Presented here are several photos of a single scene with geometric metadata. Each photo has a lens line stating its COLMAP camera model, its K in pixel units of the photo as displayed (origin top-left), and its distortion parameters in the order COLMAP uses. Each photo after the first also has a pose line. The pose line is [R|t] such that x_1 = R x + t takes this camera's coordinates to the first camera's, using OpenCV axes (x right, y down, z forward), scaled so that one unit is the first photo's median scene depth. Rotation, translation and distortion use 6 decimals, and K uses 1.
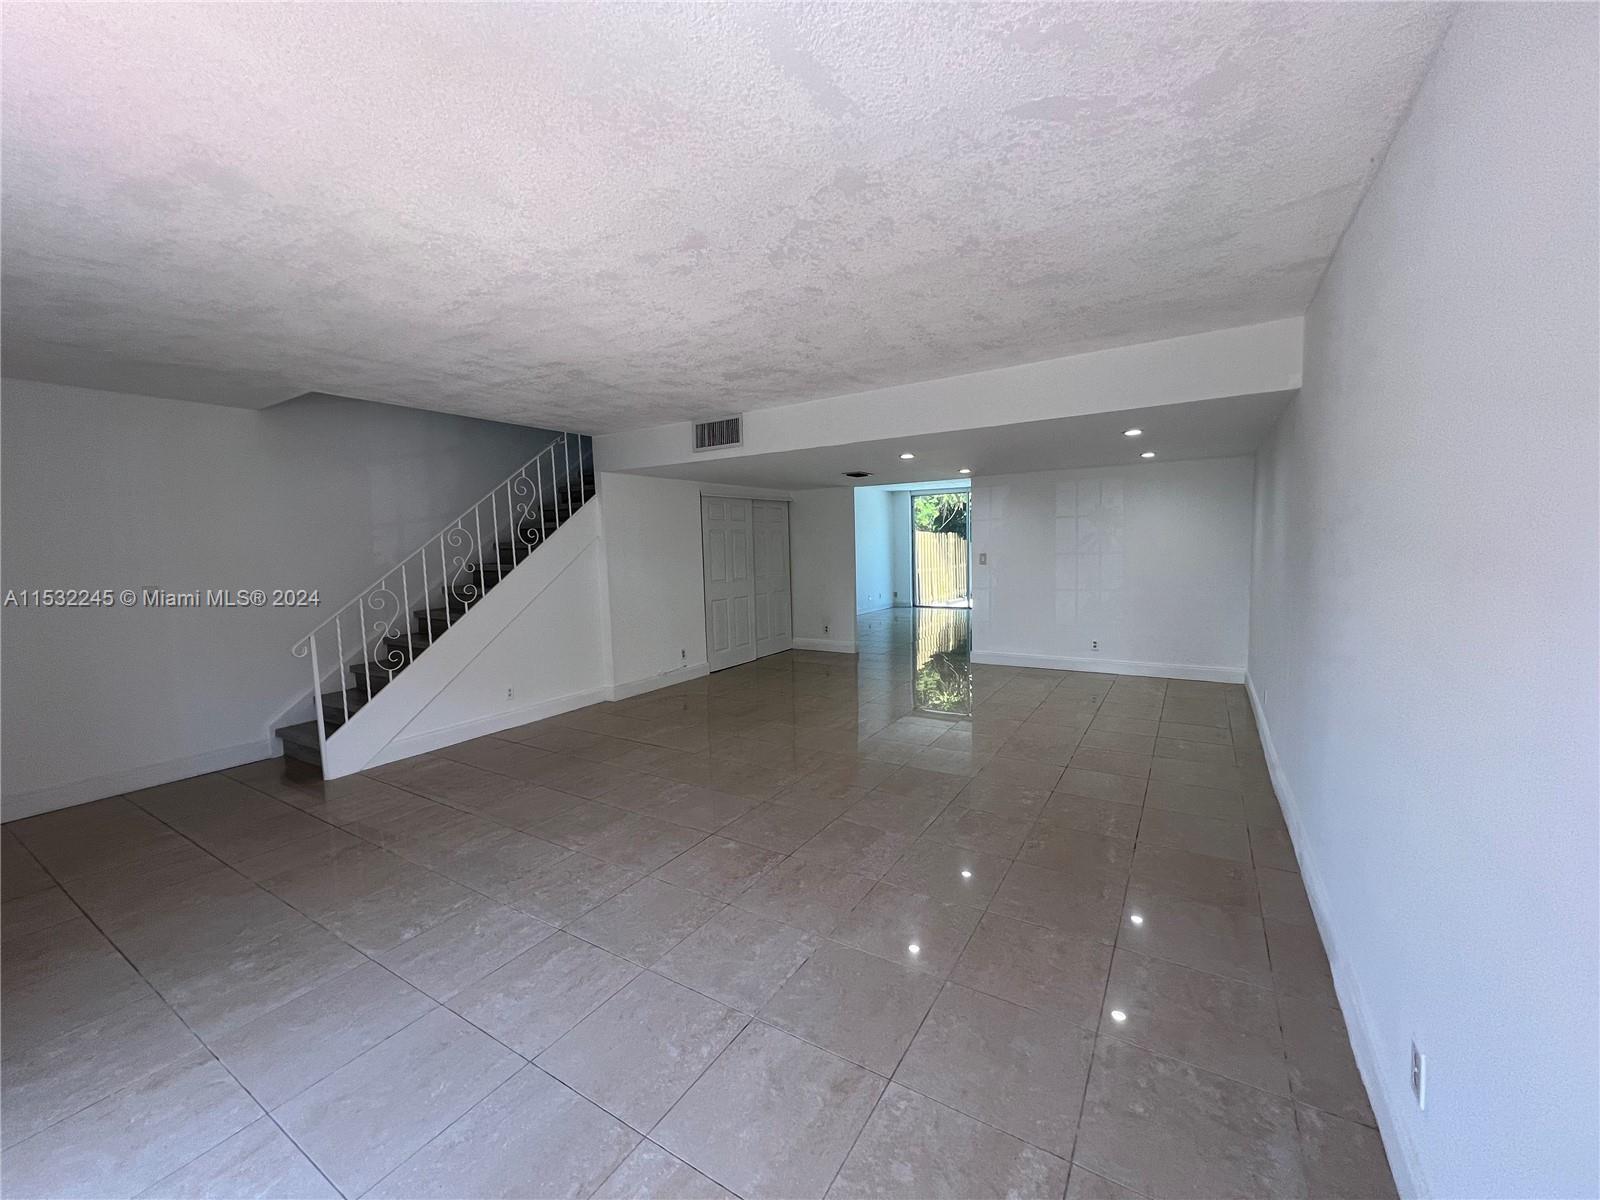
lens RADIAL K [[640.0, 0, 797.4], [0, 640.0, 601.1], [0, 0, 1]] dist [-0.001944, 0.000979]
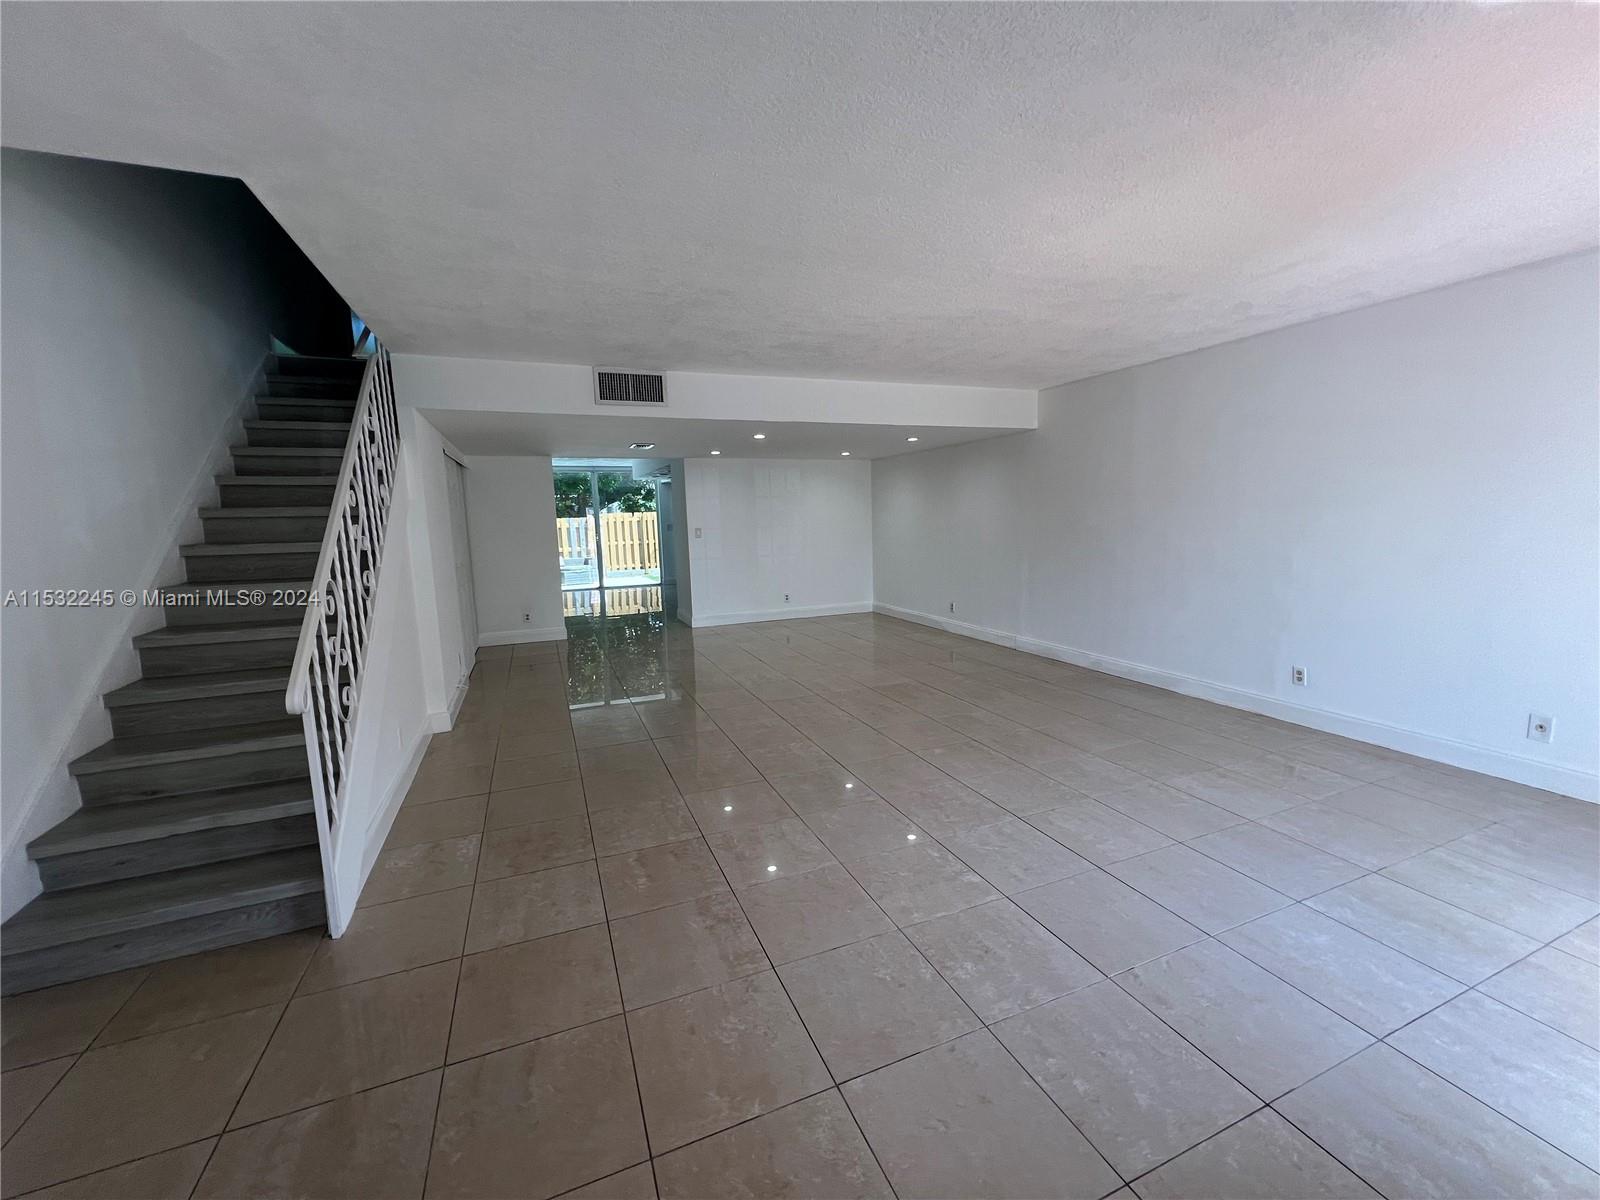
lens RADIAL K [[640.0, 0, 799.9], [0, 640.0, 602.2], [0, 0, 1]] dist [-0.001944, 0.000979]
pose [[0.582102, -0.098147, 0.807171, -0.762365], [0.083477, 0.994657, 0.060744, 0.001673], [-0.808819, 0.032021, 0.587185, 0.303979]]
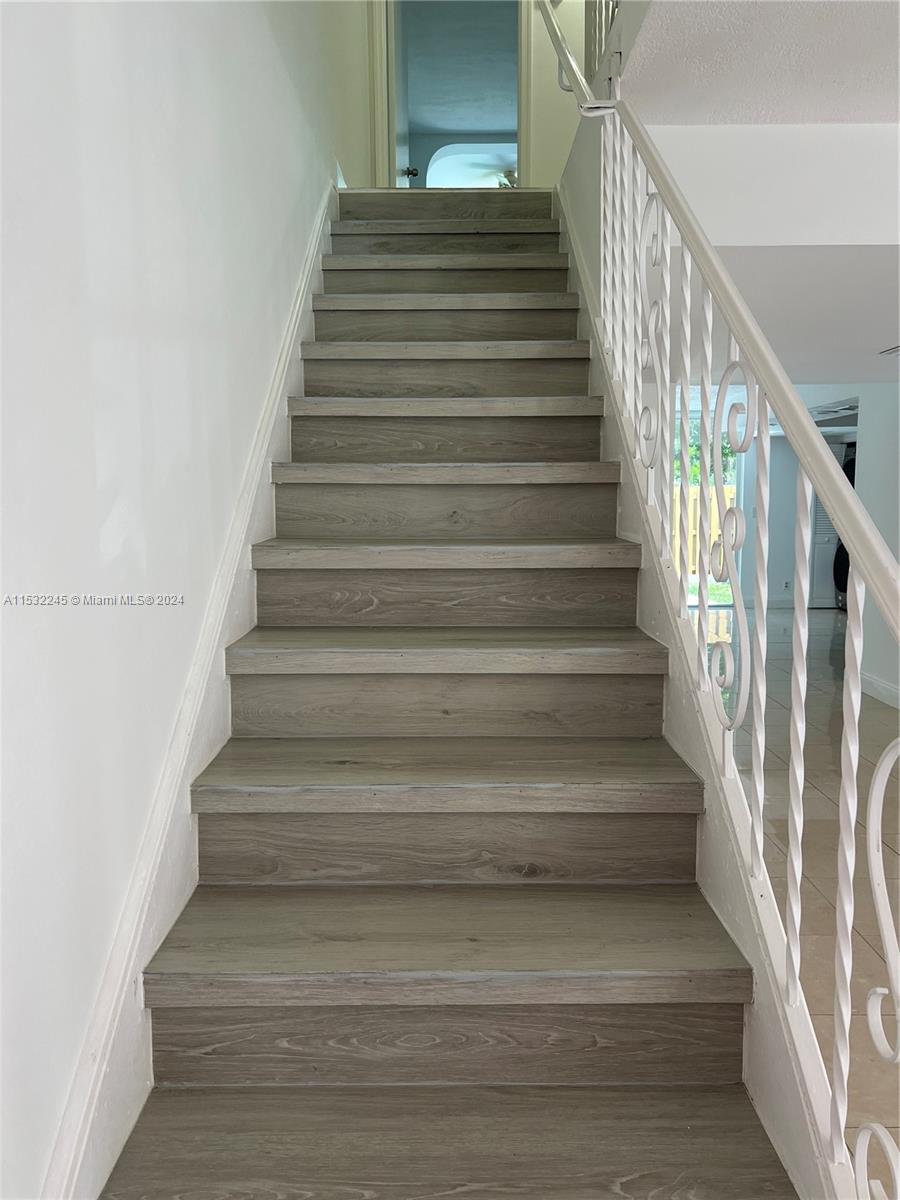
lens RADIAL K [[905.1, 0, 450.6], [0, 905.1, 598.1], [0, 0, 1]] dist [-0.002963, -0.010298]
pose [[0.852623, -0.037009, 0.521214, -0.738136], [0.029230, 0.999305, 0.023142, -0.050315], [-0.521708, -0.004496, 0.853112, 0.786844]]
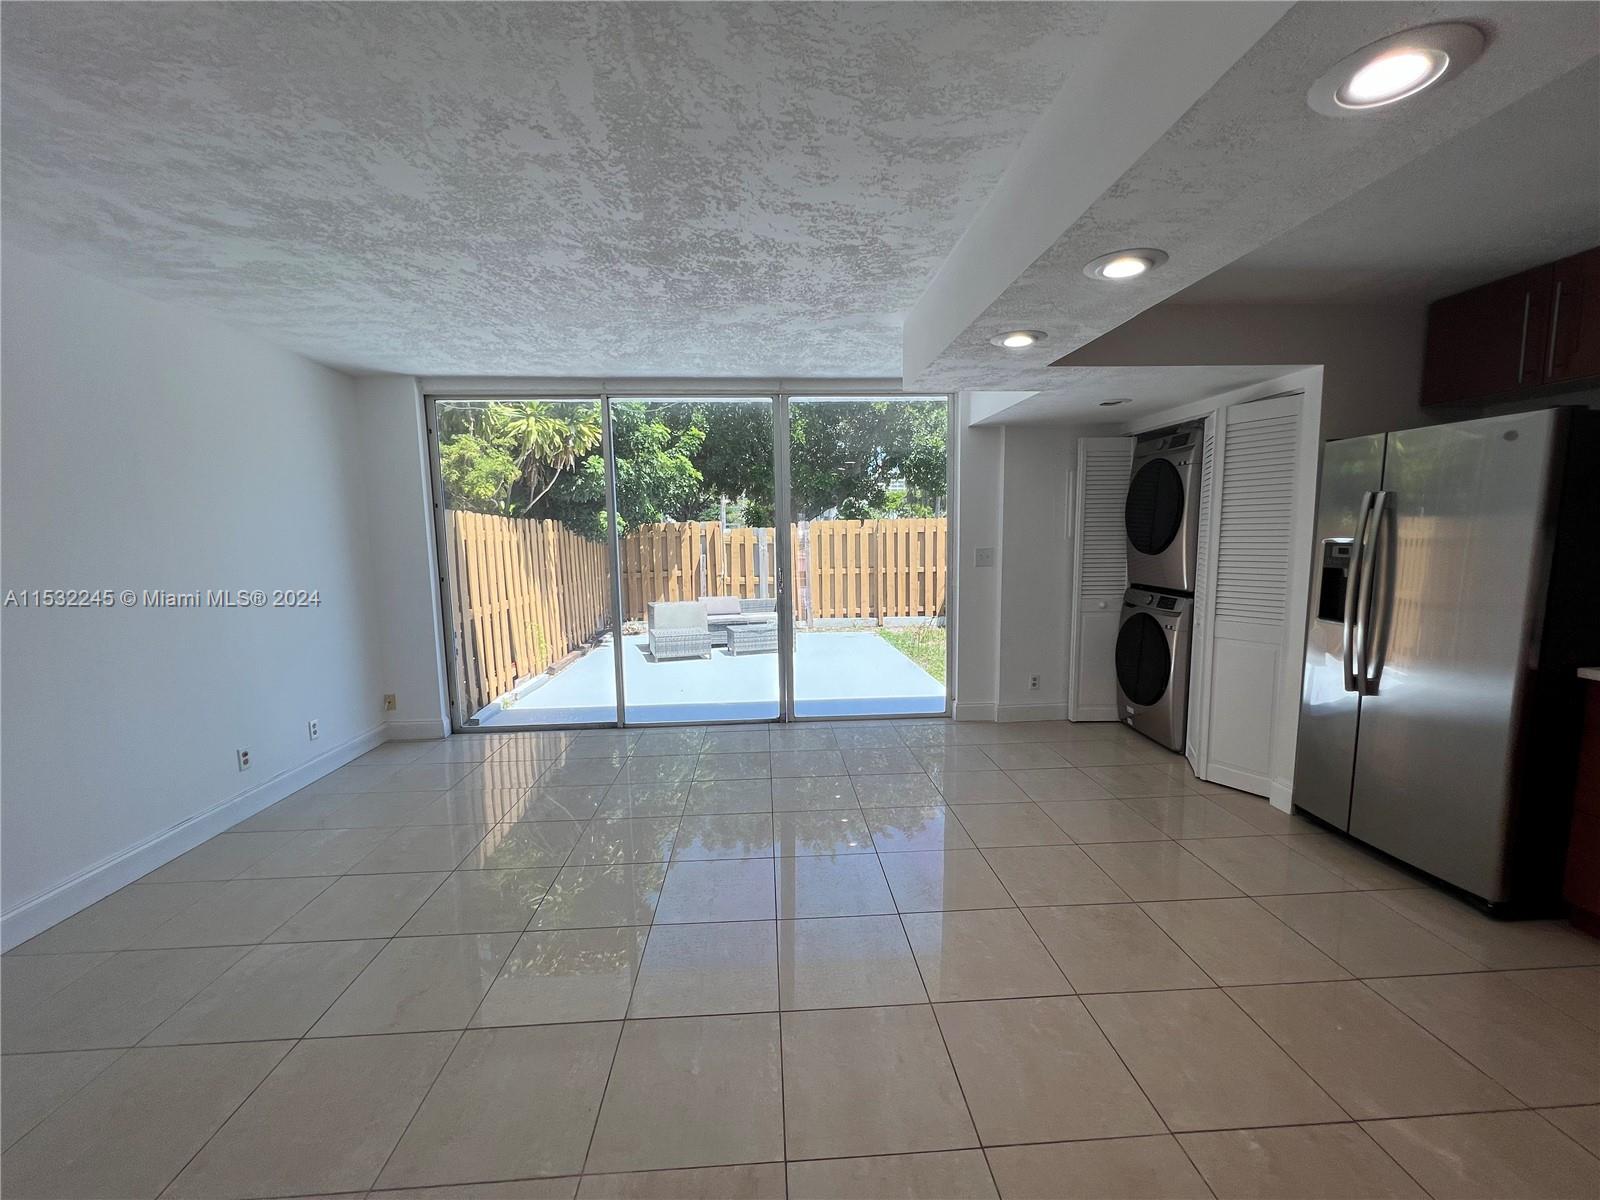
lens RADIAL K [[640.0, 0, 800.2], [0, 640.0, 602.9], [0, 0, 1]] dist [-0.001944, 0.000979]
pose [[0.812757, -0.051071, 0.580360, 0.386851], [0.046360, 0.998661, 0.022957, -0.164357], [-0.580756, 0.008247, 0.814036, 1.746390]]
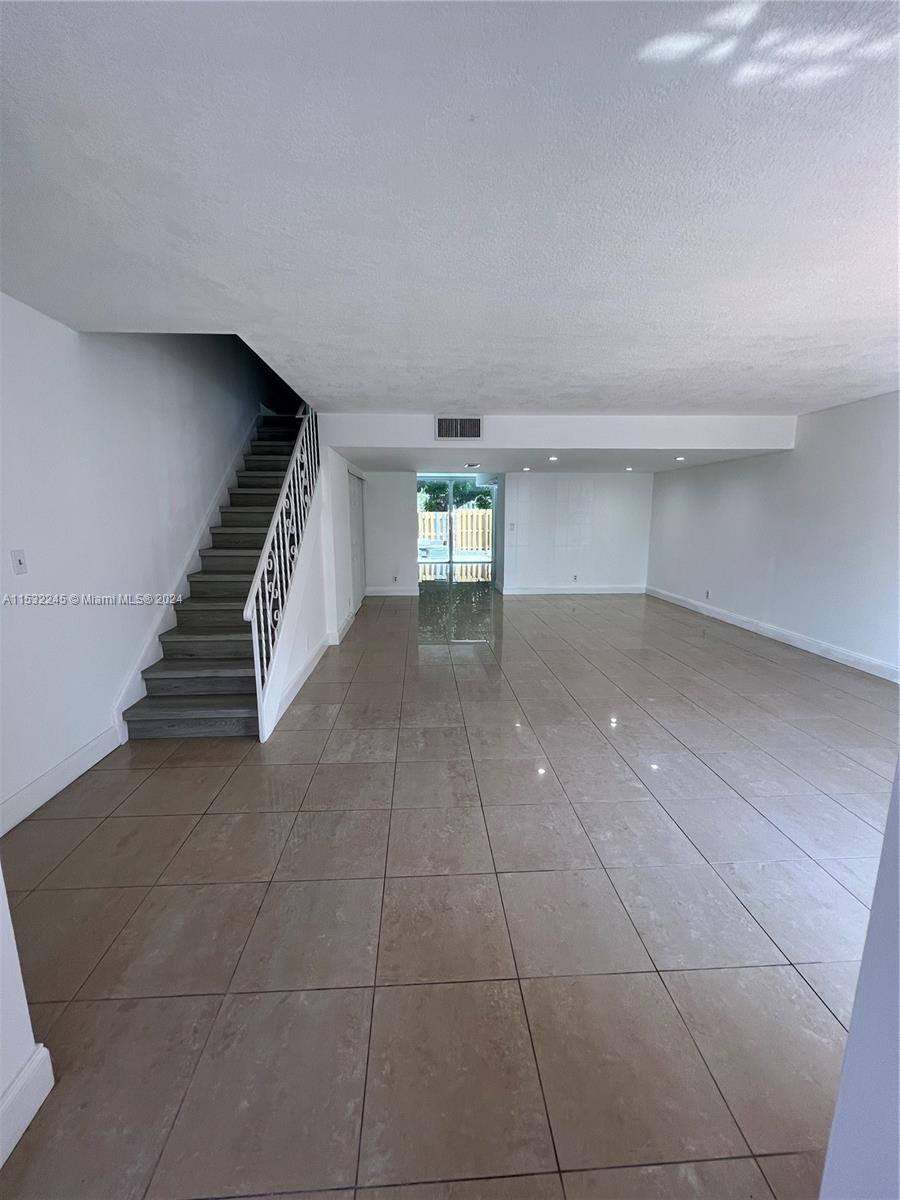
lens RADIAL K [[480.0, 0, 447.2], [0, 480.0, 599.7], [0, 0, 1]] dist [-0.001944, 0.000979]
pose [[0.816910, -0.077564, 0.571526, -0.760269], [0.031610, 0.995448, 0.089914, 0.000085], [-0.575898, -0.055386, 0.815643, 0.194998]]
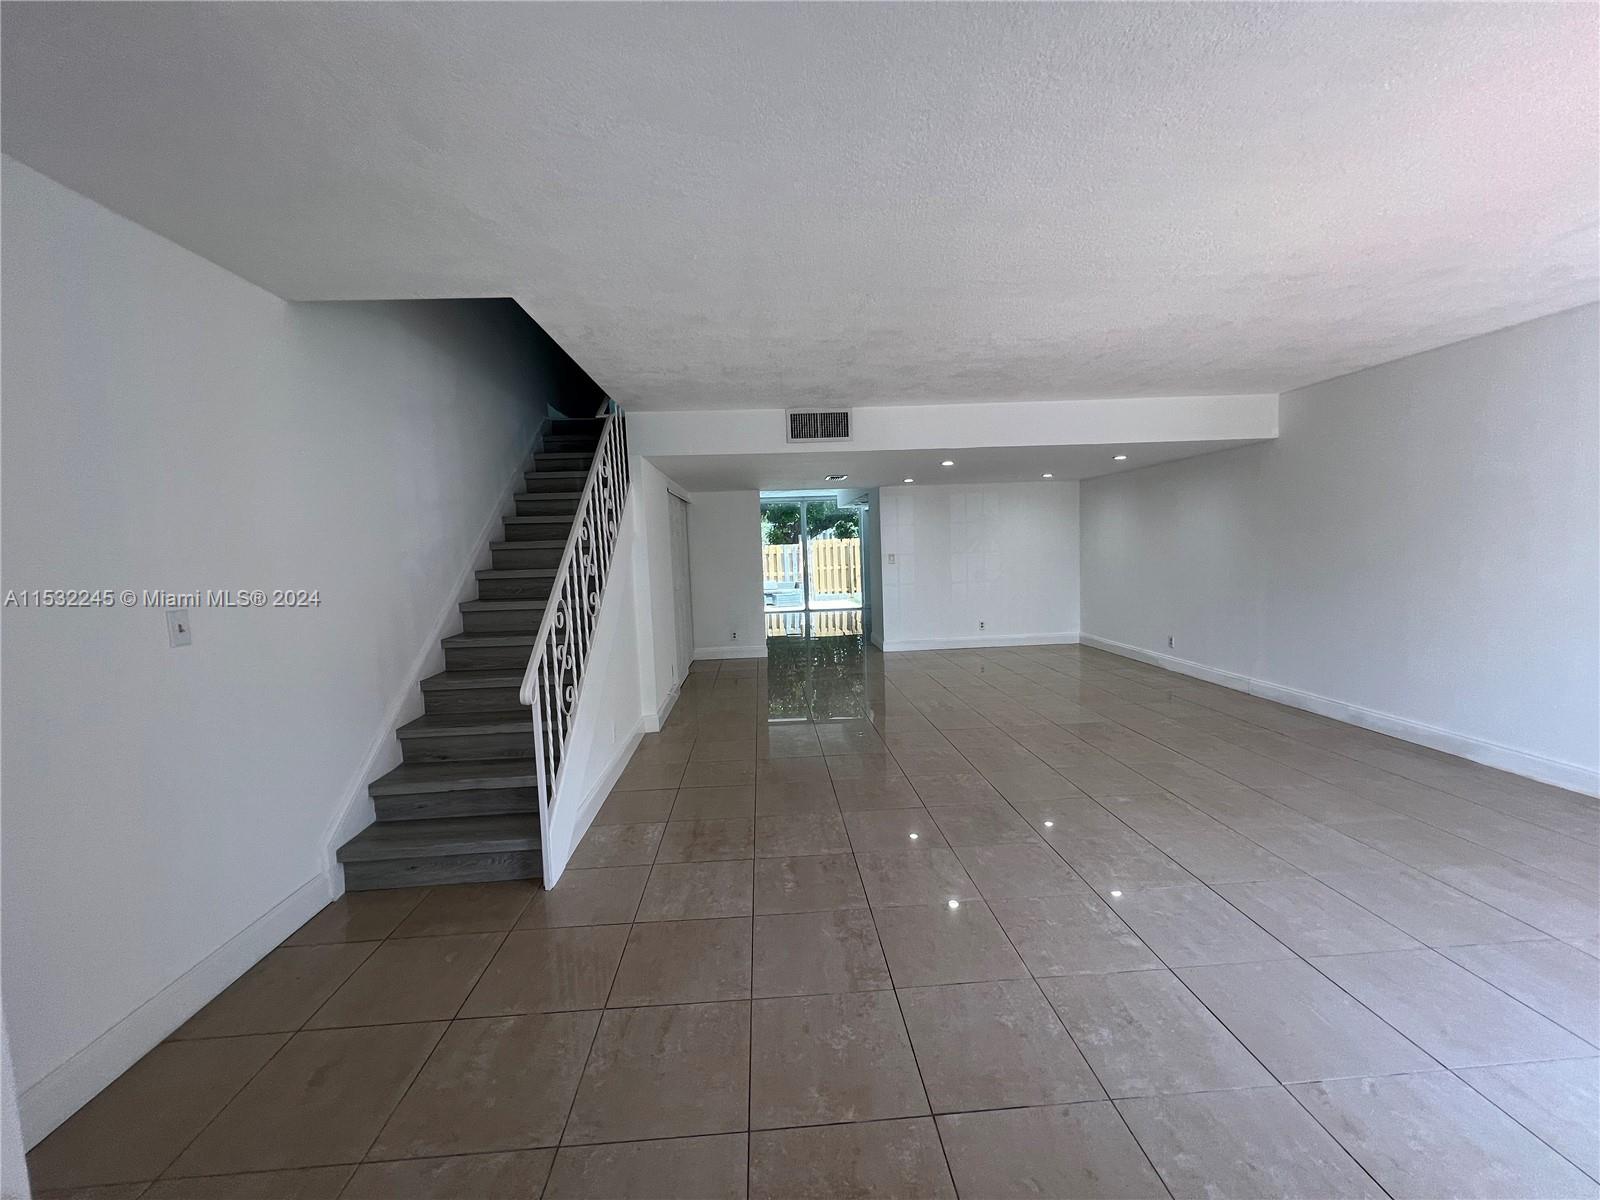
lens RADIAL K [[640.0, 0, 798.9], [0, 640.0, 601.9], [0, 0, 1]] dist [-0.001944, 0.000979]
pose [[0.814517, -0.052561, 0.577753, -0.742932], [0.066295, 0.997796, -0.002689, 0.003271], [-0.576339, 0.040492, 0.816207, 0.251522]]
